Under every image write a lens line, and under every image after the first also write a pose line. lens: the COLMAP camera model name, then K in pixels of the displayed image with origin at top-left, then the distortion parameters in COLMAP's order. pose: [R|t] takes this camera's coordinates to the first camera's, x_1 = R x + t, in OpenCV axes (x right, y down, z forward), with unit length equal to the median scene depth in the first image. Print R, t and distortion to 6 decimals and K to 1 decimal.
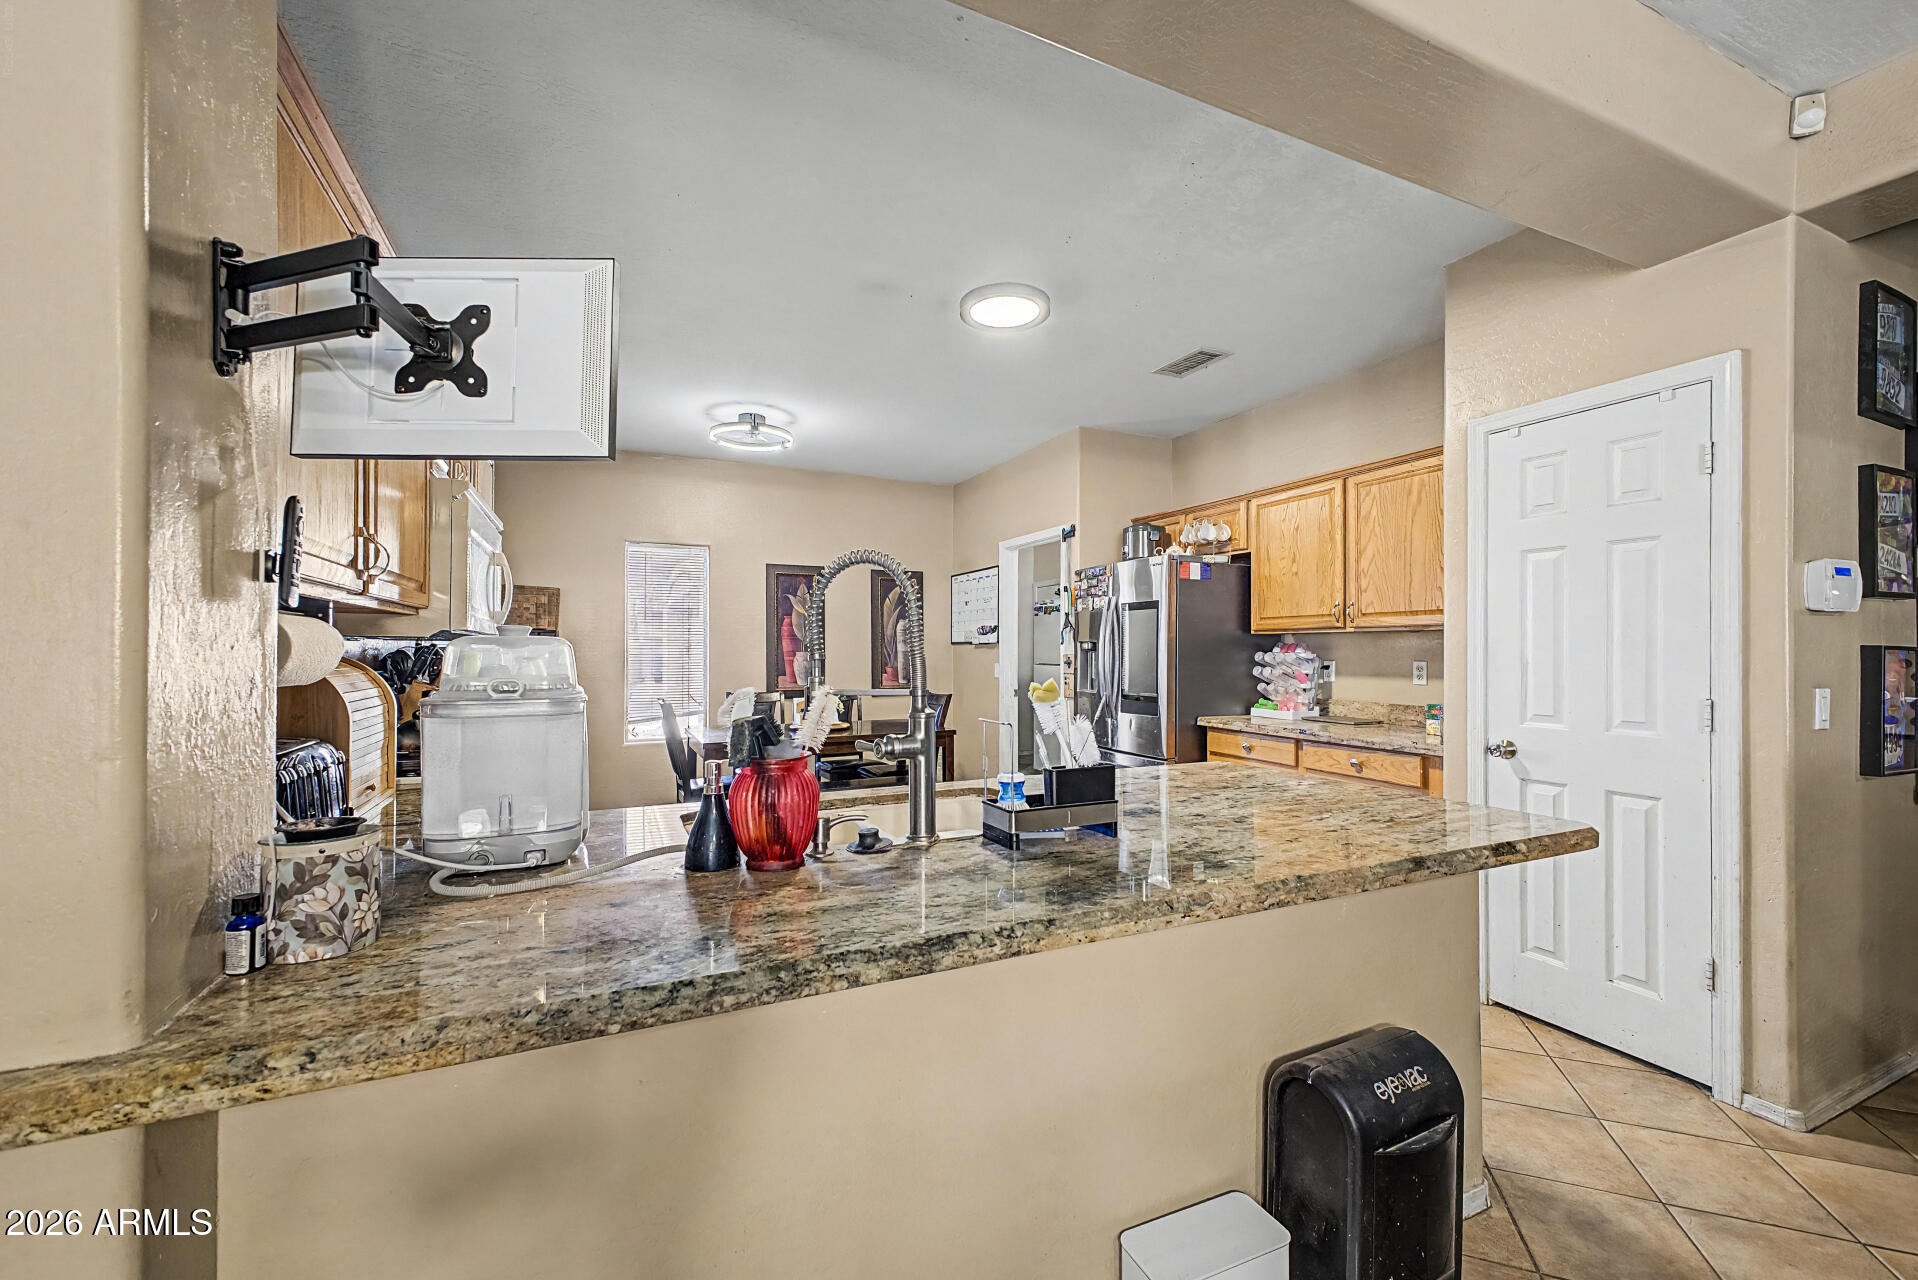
lens RADIAL K [[770.7, 0, 962.1], [0, 770.7, 644.9], [0, 0, 1]] dist [0.009201, -0.001154]
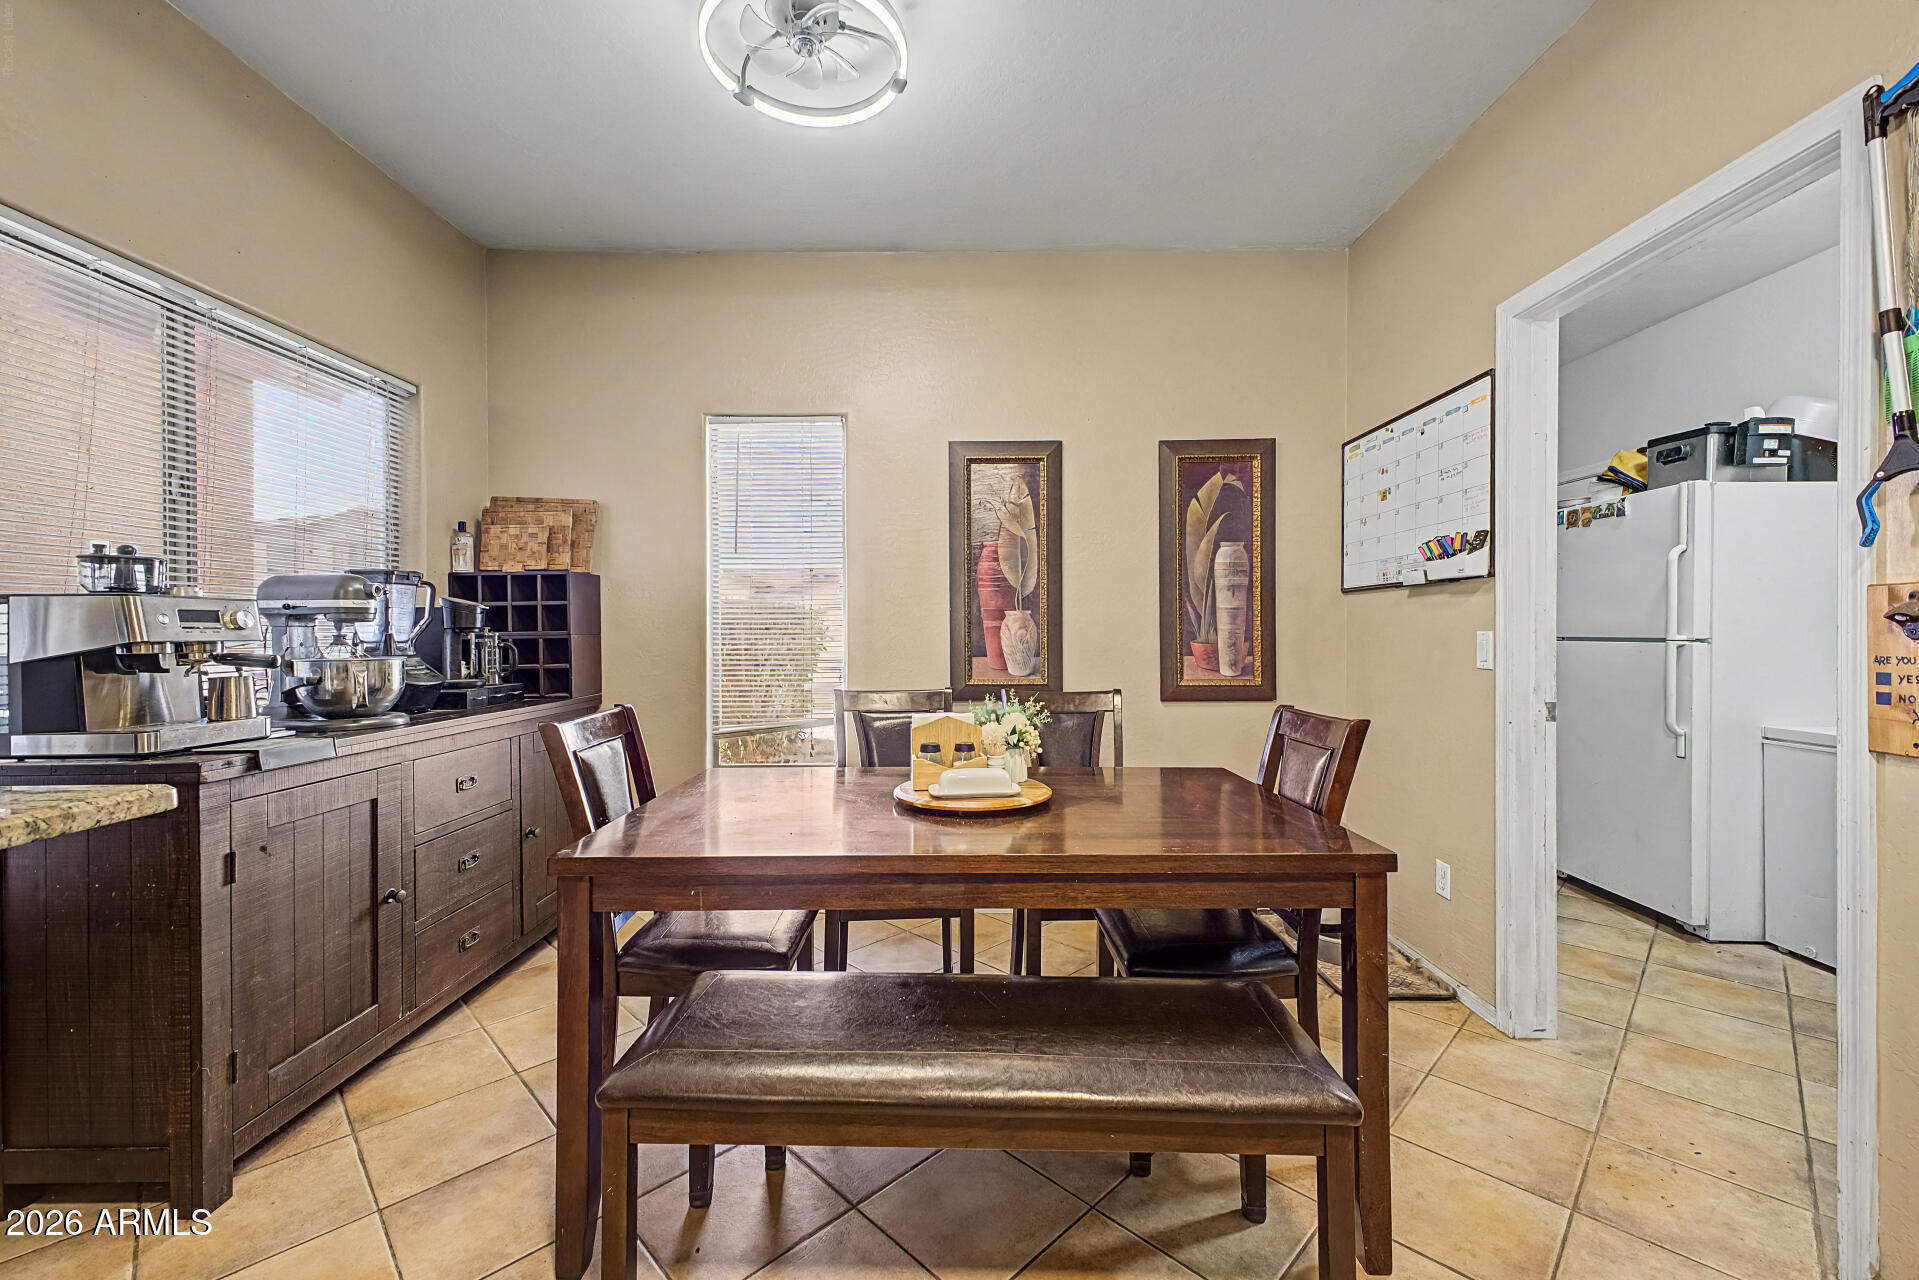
lens RADIAL K [[771.1, 0, 956.5], [0, 771.1, 638.3], [0, 0, 1]] dist [0.009201, -0.001154]
pose [[0.901297, 0.001687, -0.433199, -0.023477], [0.004047, 0.999916, 0.012315, 0.020966], [0.433183, -0.012853, 0.901214, 0.527680]]
